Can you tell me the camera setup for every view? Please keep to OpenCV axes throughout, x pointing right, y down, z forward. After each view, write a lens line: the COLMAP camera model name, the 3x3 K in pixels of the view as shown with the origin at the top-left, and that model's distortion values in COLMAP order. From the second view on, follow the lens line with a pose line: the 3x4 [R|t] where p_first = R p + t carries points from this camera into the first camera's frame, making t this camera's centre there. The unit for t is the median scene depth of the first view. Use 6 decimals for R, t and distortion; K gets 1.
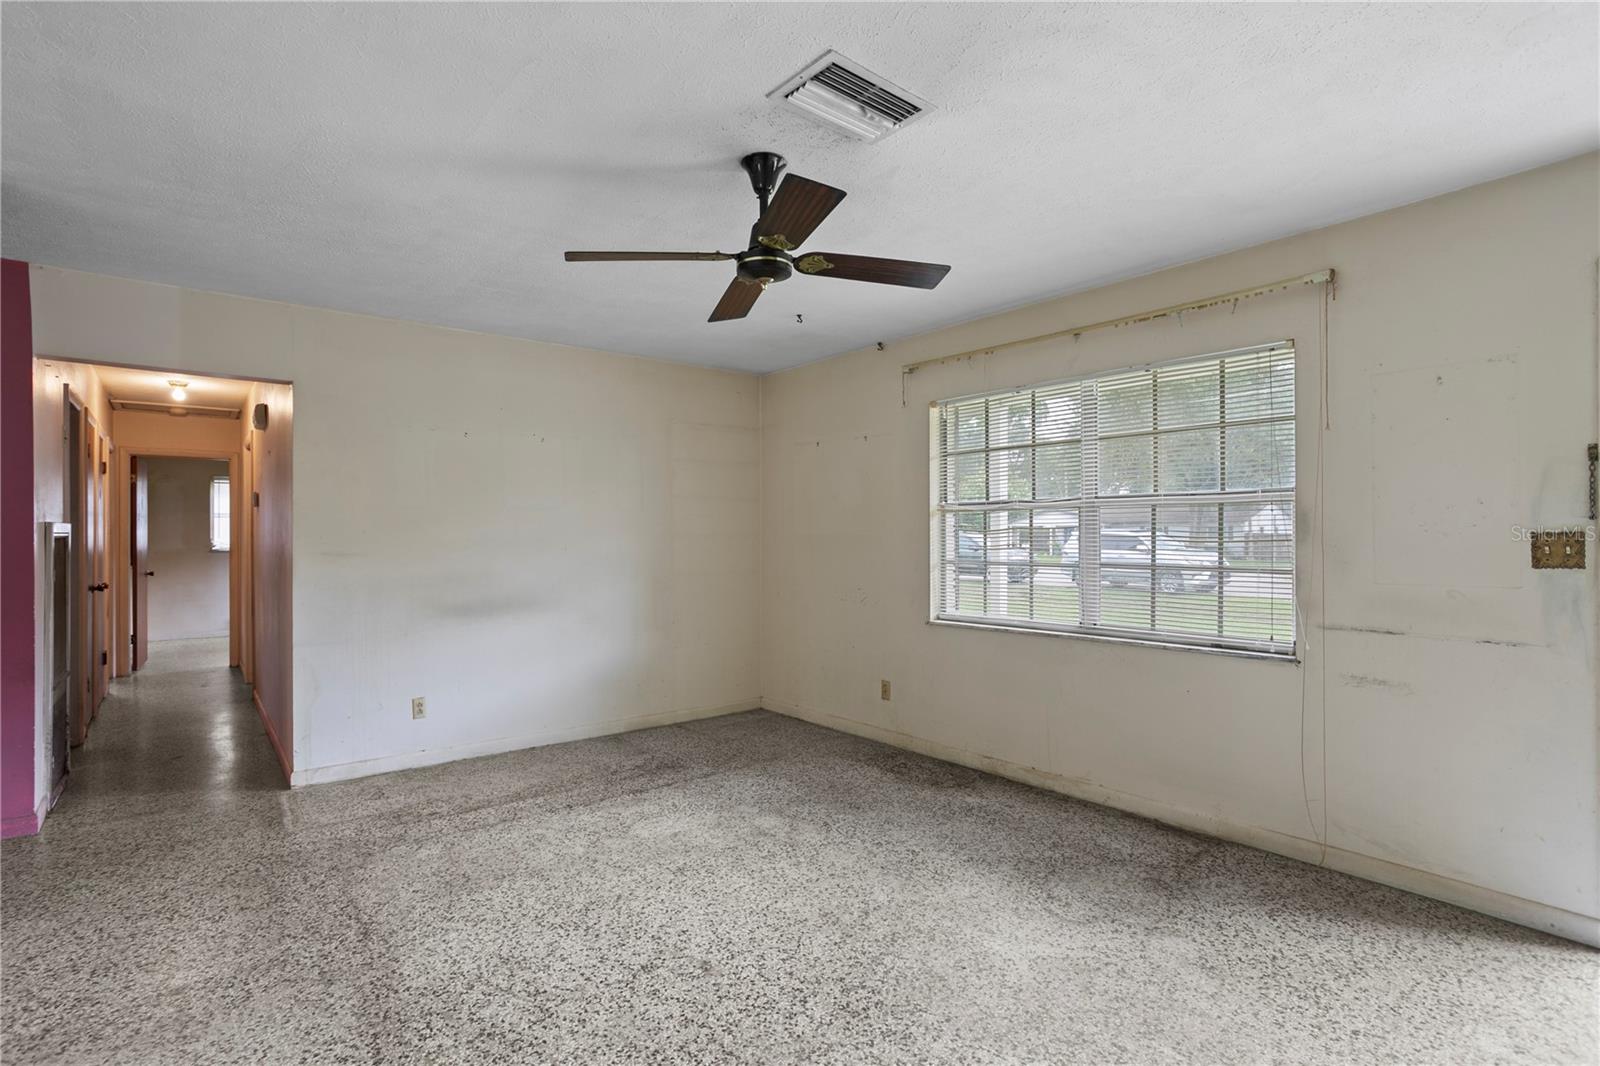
lens RADIAL K [[773.1, 0, 783.7], [0, 773.1, 527.3], [0, 0, 1]] dist [-0.046130, 0.024212]
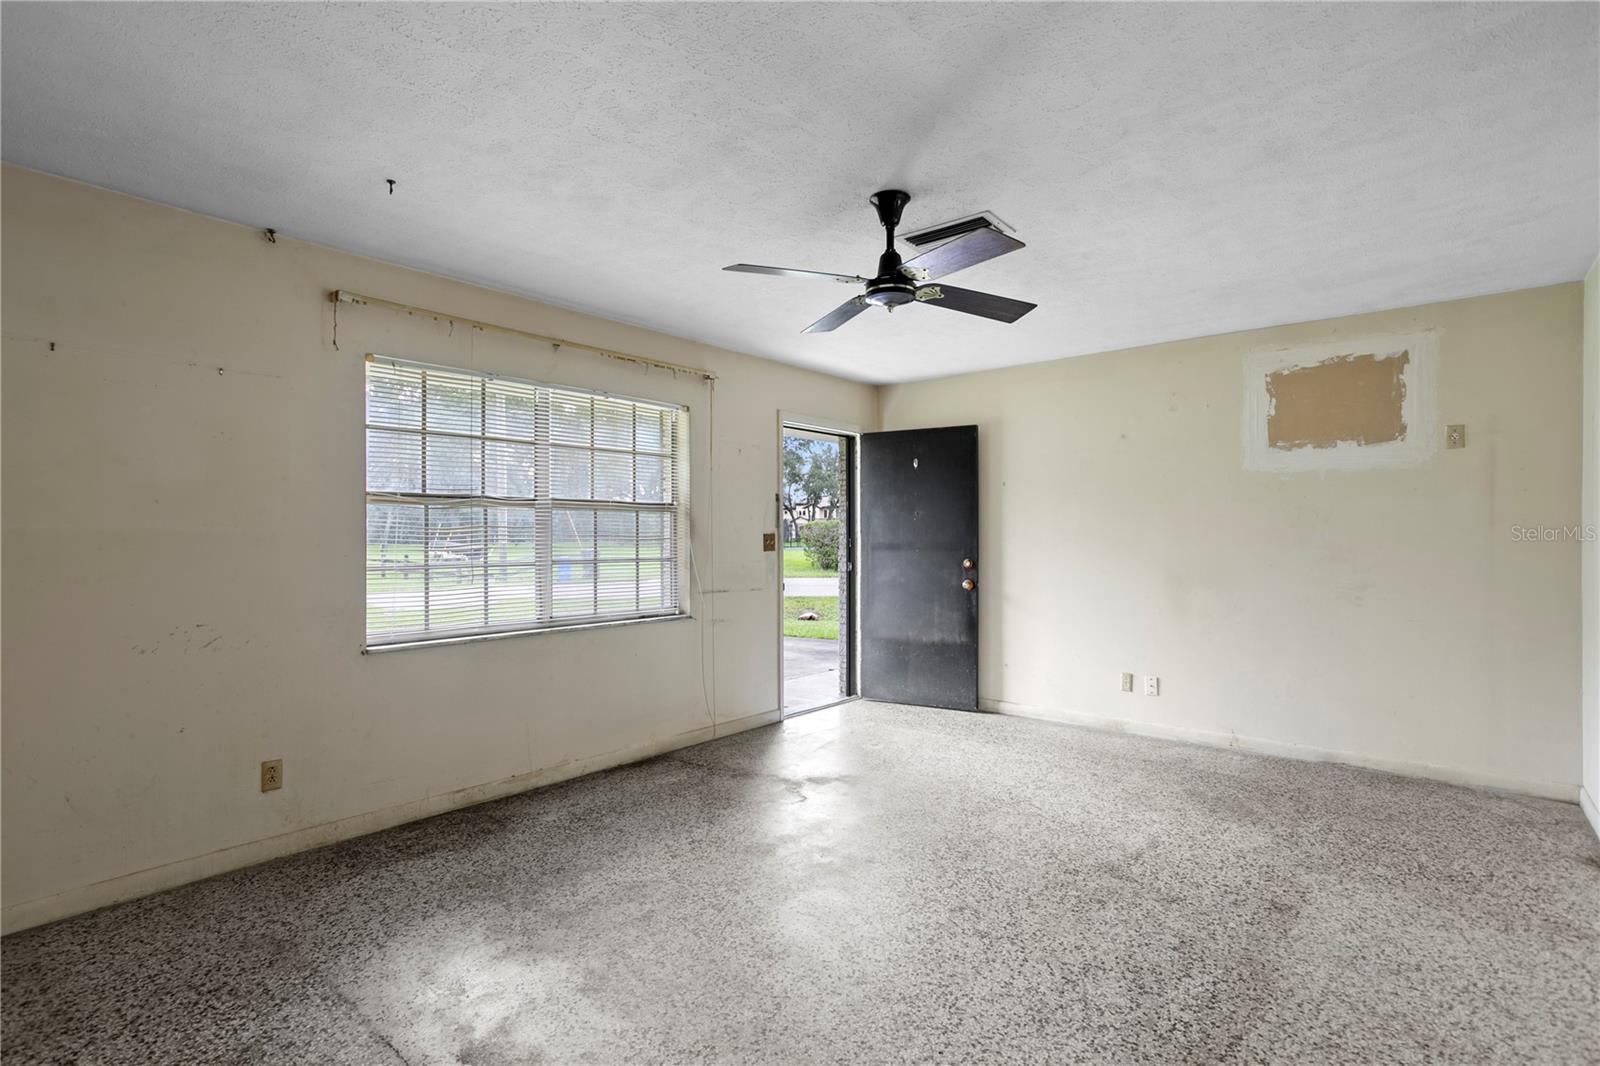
lens RADIAL K [[773.1, 0, 774.5], [0, 773.1, 521.7], [0, 0, 1]] dist [-0.046130, 0.024212]
pose [[-0.184229, 0.023884, 0.982593, -0.863276], [-0.008613, 0.999627, -0.025912, 0.022098], [-0.982846, -0.013237, -0.183955, 1.083891]]
